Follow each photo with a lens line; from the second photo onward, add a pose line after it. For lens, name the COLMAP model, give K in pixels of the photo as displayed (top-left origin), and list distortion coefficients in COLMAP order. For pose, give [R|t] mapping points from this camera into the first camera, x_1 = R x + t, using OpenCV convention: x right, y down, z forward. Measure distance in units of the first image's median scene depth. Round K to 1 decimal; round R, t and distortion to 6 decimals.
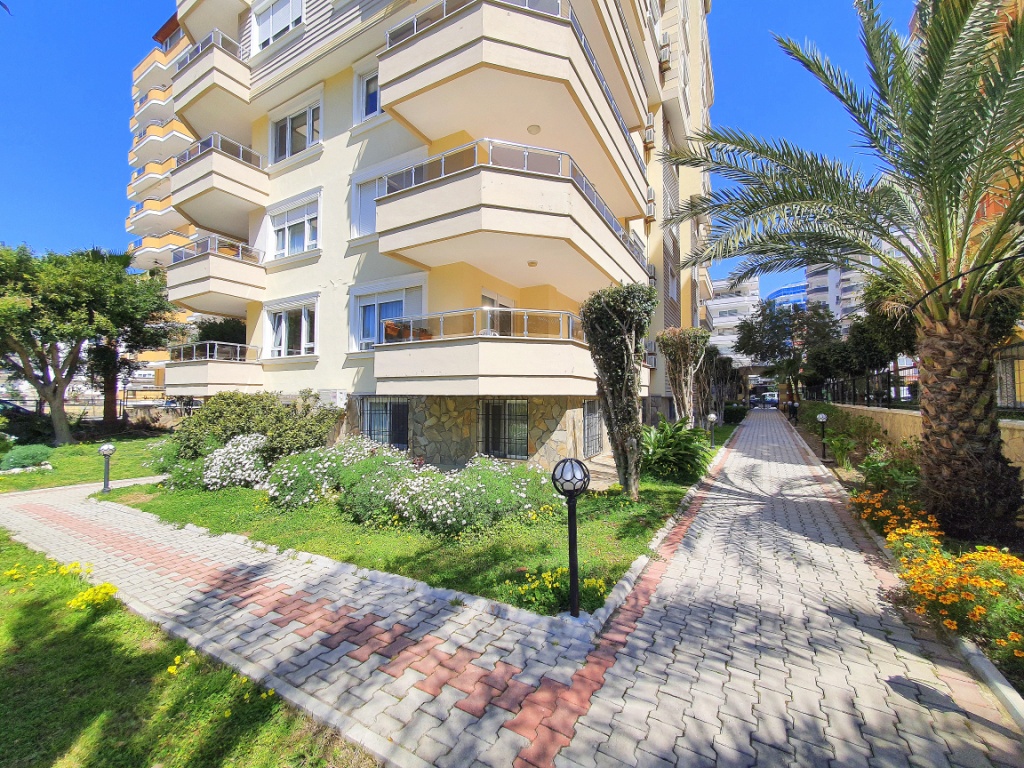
lens RADIAL K [[402.7, 0, 516.6], [0, 402.7, 385.4], [0, 0, 1]] dist [0.001567, 0.000224]
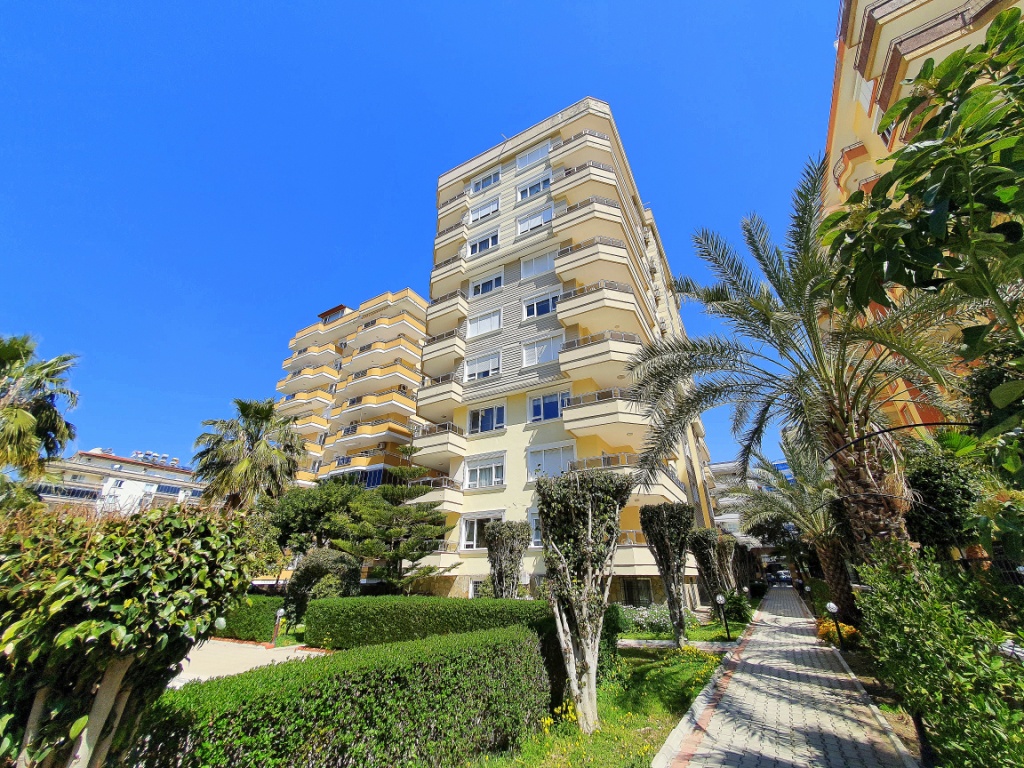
lens RADIAL K [[402.7, 0, 516.6], [0, 402.7, 385.4], [0, 0, 1]] dist [0.001567, 0.000224]
pose [[0.999933, 0.002914, 0.011183, -0.426834], [0.001801, 0.916558, -0.399897, -0.025589], [-0.011415, 0.399890, 0.916492, -0.756125]]
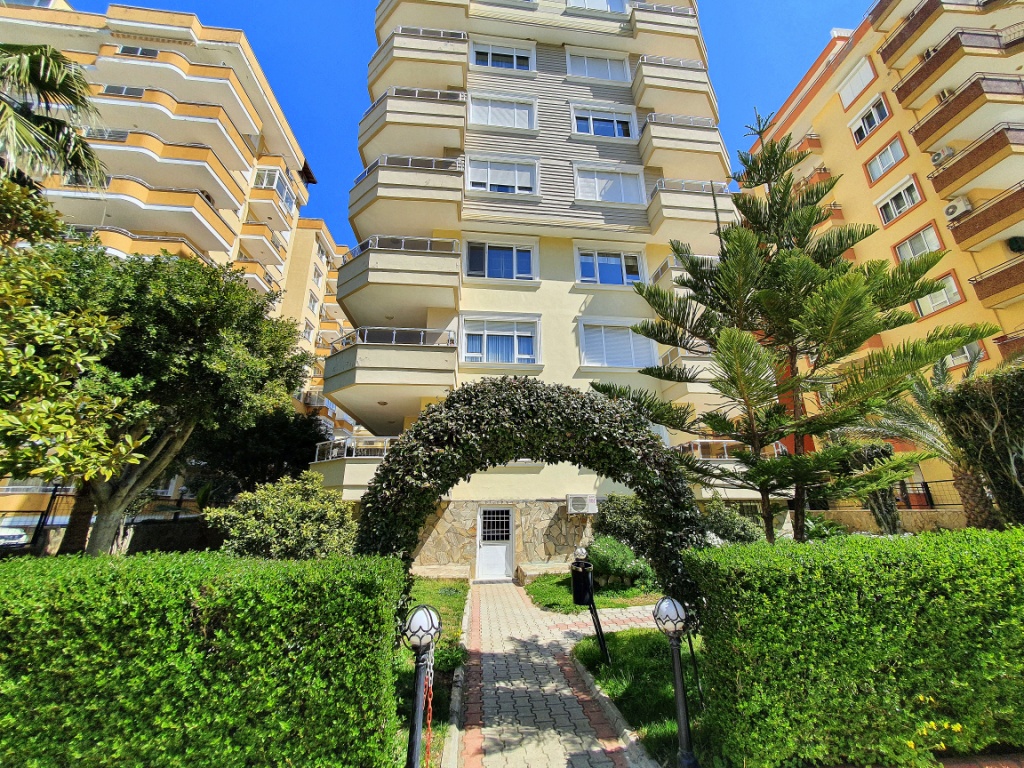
lens RADIAL K [[402.7, 0, 516.6], [0, 402.7, 385.4], [0, 0, 1]] dist [0.001567, 0.000224]
pose [[0.804051, 0.166643, 0.570730, -1.091934], [-0.004606, 0.961635, -0.274292, 0.023216], [-0.594543, 0.217916, 0.773971, 0.166265]]
